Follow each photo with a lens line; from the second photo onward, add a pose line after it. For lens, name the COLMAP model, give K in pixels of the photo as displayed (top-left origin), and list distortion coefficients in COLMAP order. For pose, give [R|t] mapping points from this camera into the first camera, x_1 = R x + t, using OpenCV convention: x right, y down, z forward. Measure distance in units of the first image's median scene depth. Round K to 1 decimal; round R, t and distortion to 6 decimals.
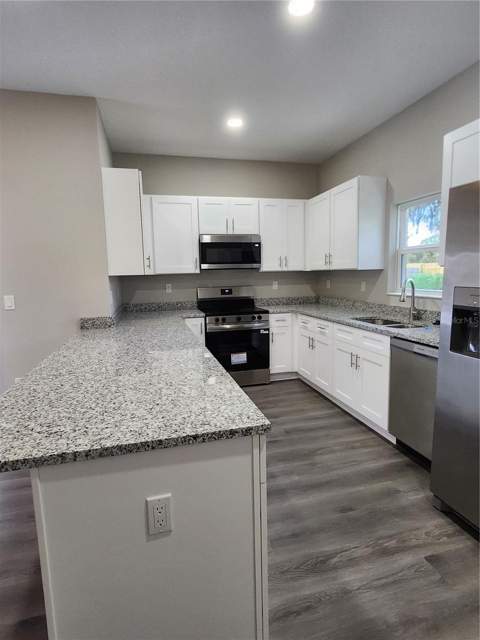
lens RADIAL K [[344.6, 0, 240.0], [0, 344.6, 320.0], [0, 0, 1]] dist [-0.003183, 0.000531]
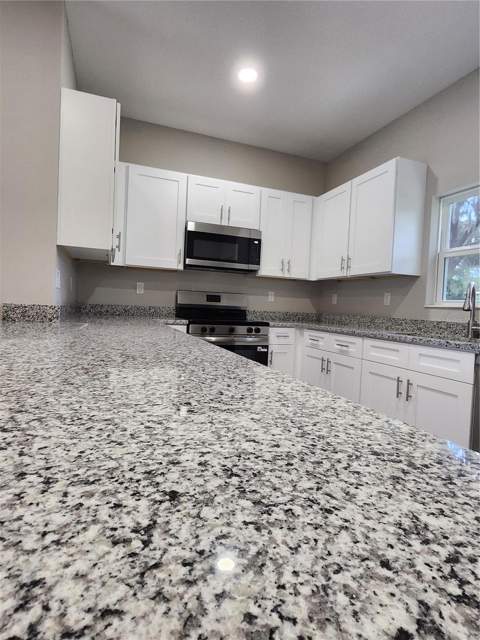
lens RADIAL K [[344.6, 0, 240.0], [0, 344.6, 320.0], [0, 0, 1]] dist [-0.003183, 0.000531]
pose [[0.992171, 0.062222, 0.108287, -0.068342], [-0.051885, 0.994048, -0.095797, 0.045807], [-0.113603, 0.089429, 0.989493, 0.230606]]
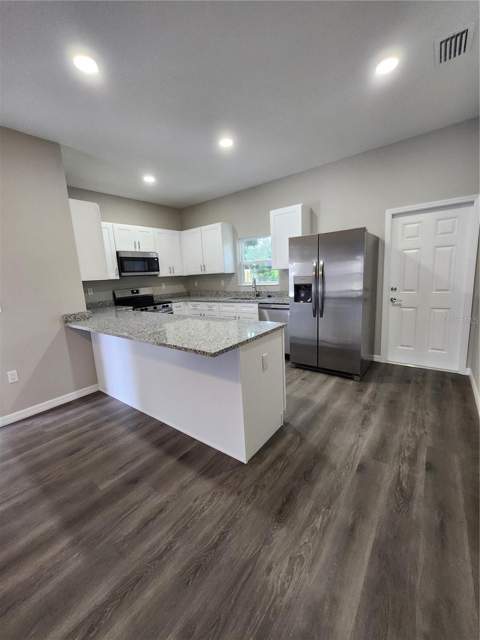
lens RADIAL K [[253.1, 0, 240.0], [0, 253.1, 320.0], [0, 0, 1]] dist [-0.001754, -0.000146]
pose [[0.794077, -0.130798, 0.593577, -0.368544], [0.120241, 0.991076, 0.057533, 0.029338], [-0.595805, 0.025687, 0.802718, -0.111987]]
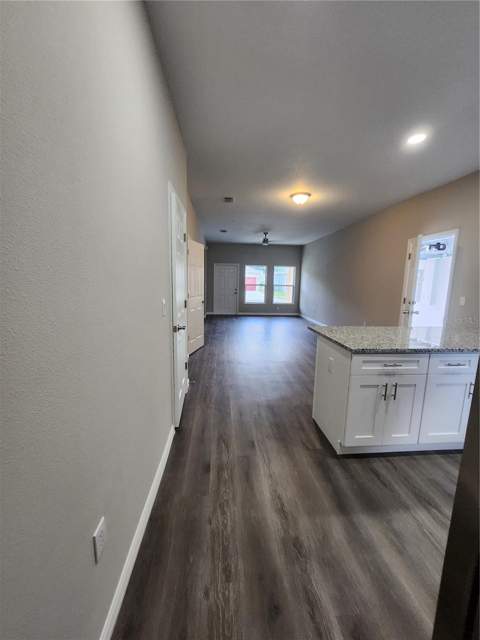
lens RADIAL K [[253.1, 0, 240.0], [0, 253.1, 320.0], [0, 0, 1]] dist [-0.001754, -0.000146]
pose [[-0.182771, 0.168691, -0.968575, 0.483403], [-0.147536, 0.969308, 0.196659, -0.030060], [0.972023, 0.178843, -0.152273, 0.121495]]
